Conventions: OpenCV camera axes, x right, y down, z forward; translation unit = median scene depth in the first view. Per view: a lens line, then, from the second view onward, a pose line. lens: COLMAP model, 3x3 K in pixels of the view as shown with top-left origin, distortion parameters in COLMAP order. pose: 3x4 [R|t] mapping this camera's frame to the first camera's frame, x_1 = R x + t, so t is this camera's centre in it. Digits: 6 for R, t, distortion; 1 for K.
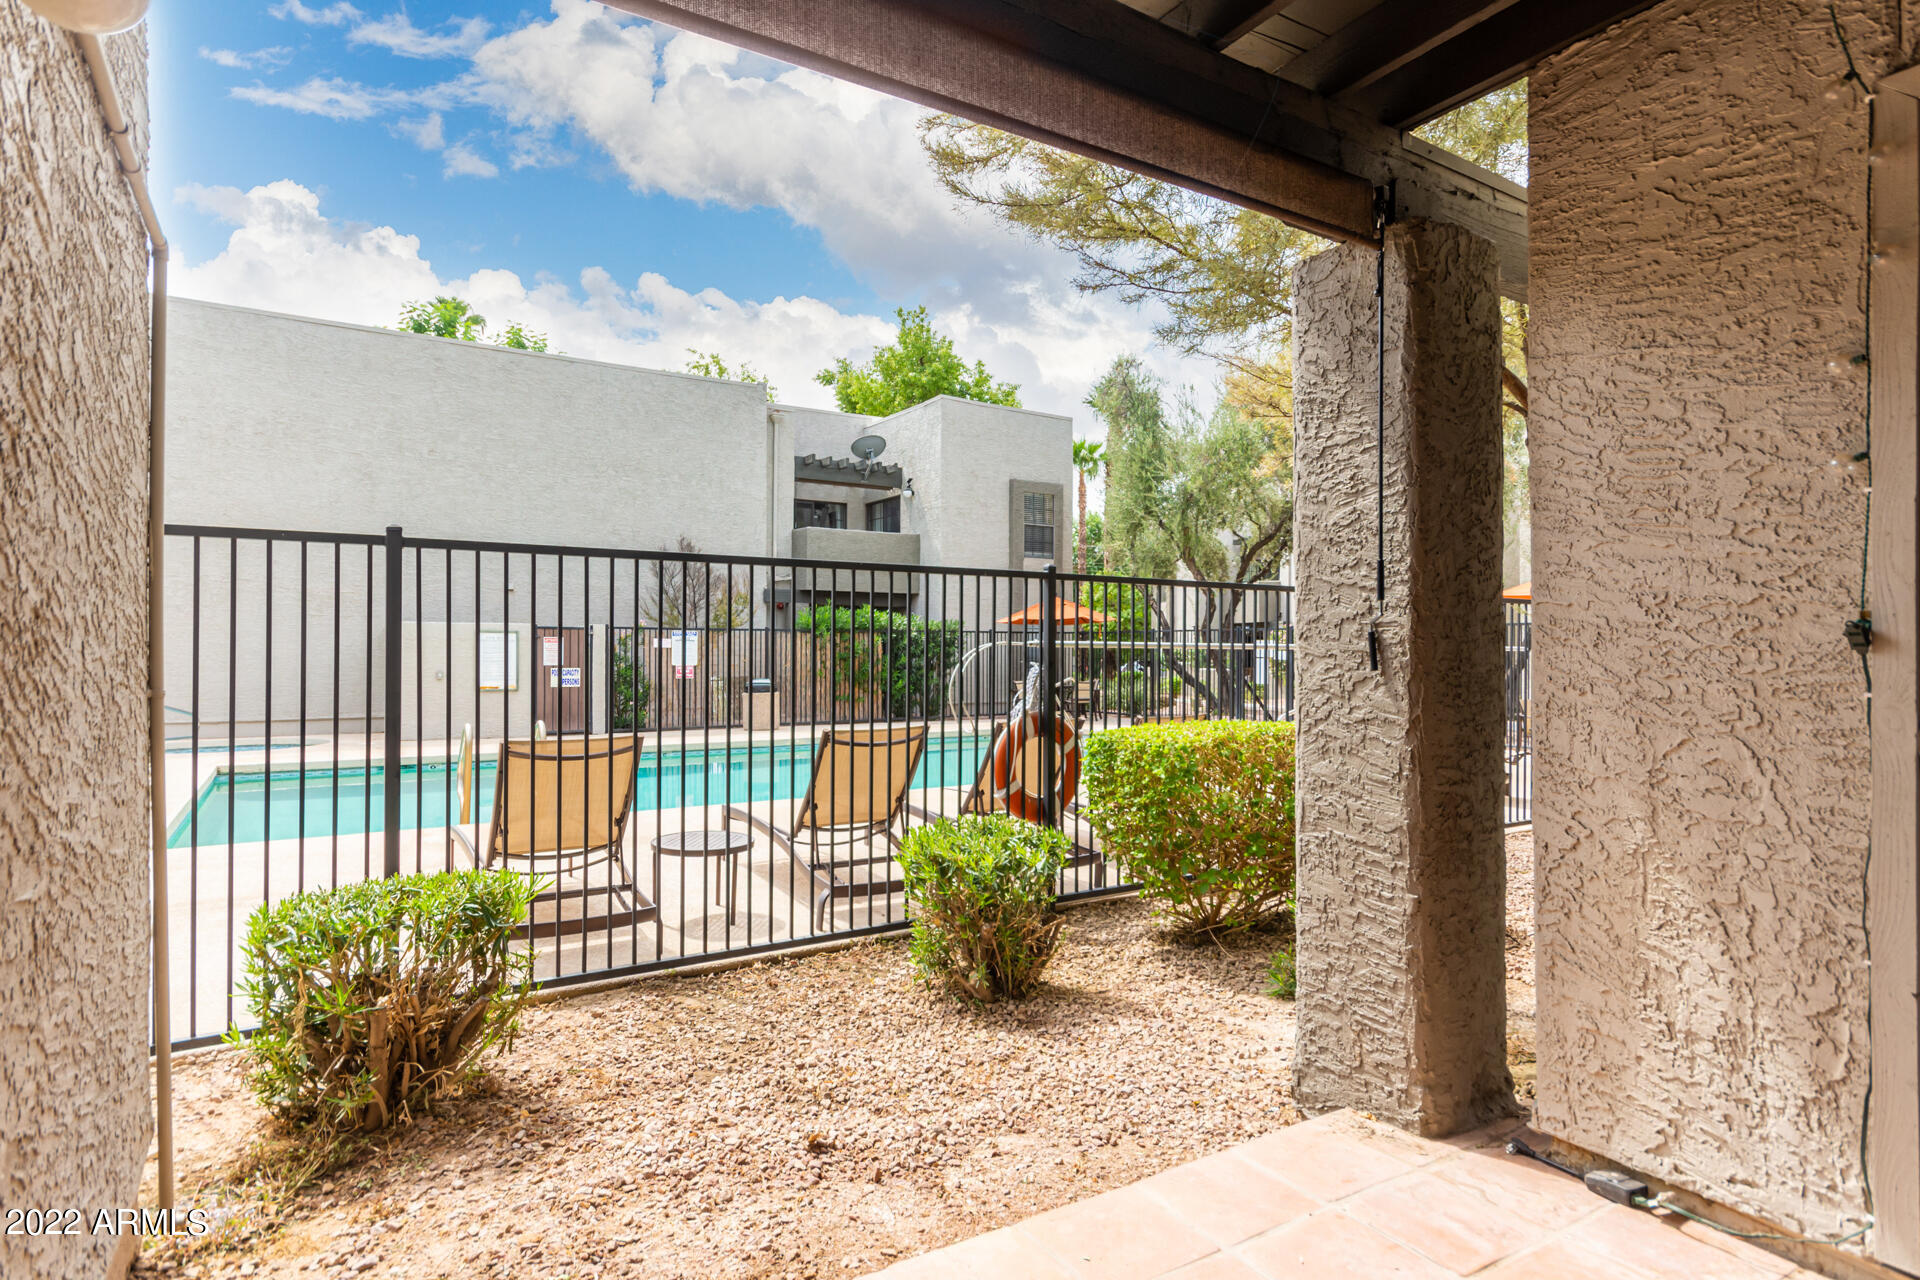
lens RADIAL K [[1001.4, 0, 964.7], [0, 1001.4, 644.2], [0, 0, 1]] dist [-0.005393, -0.001023]
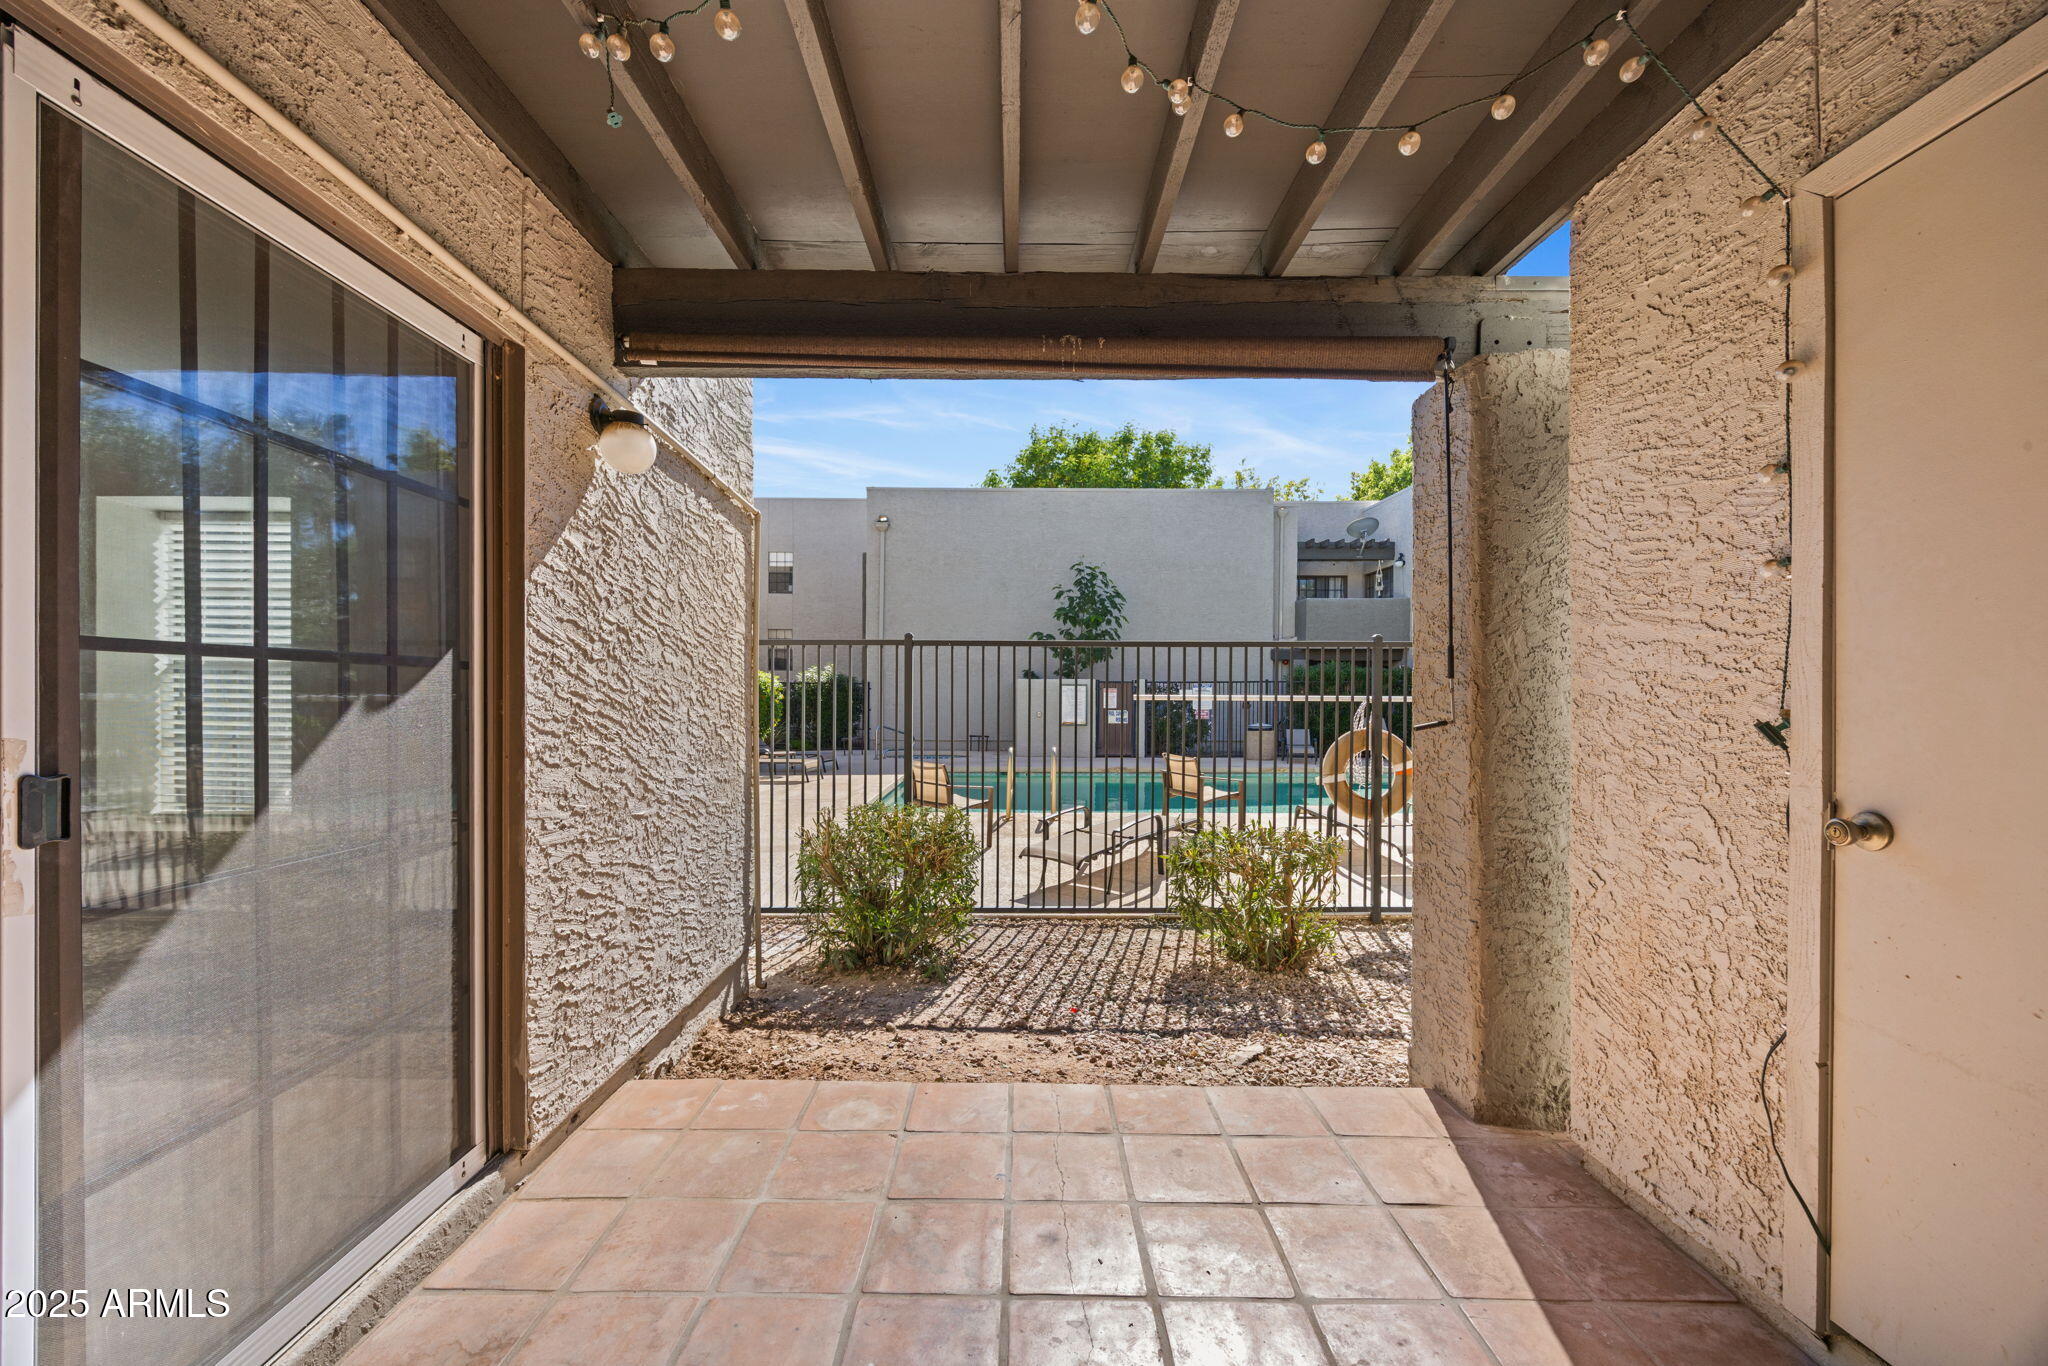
lens RADIAL K [[768.4, 0, 1023.9], [0, 768.4, 692.3], [0, 0, 1]] dist [-0.015834, -0.000058]
pose [[0.865050, -0.005432, -0.501656, 0.528260], [0.005860, 0.999983, -0.000723, -0.033026], [0.501651, -0.002314, 0.865067, -0.074701]]
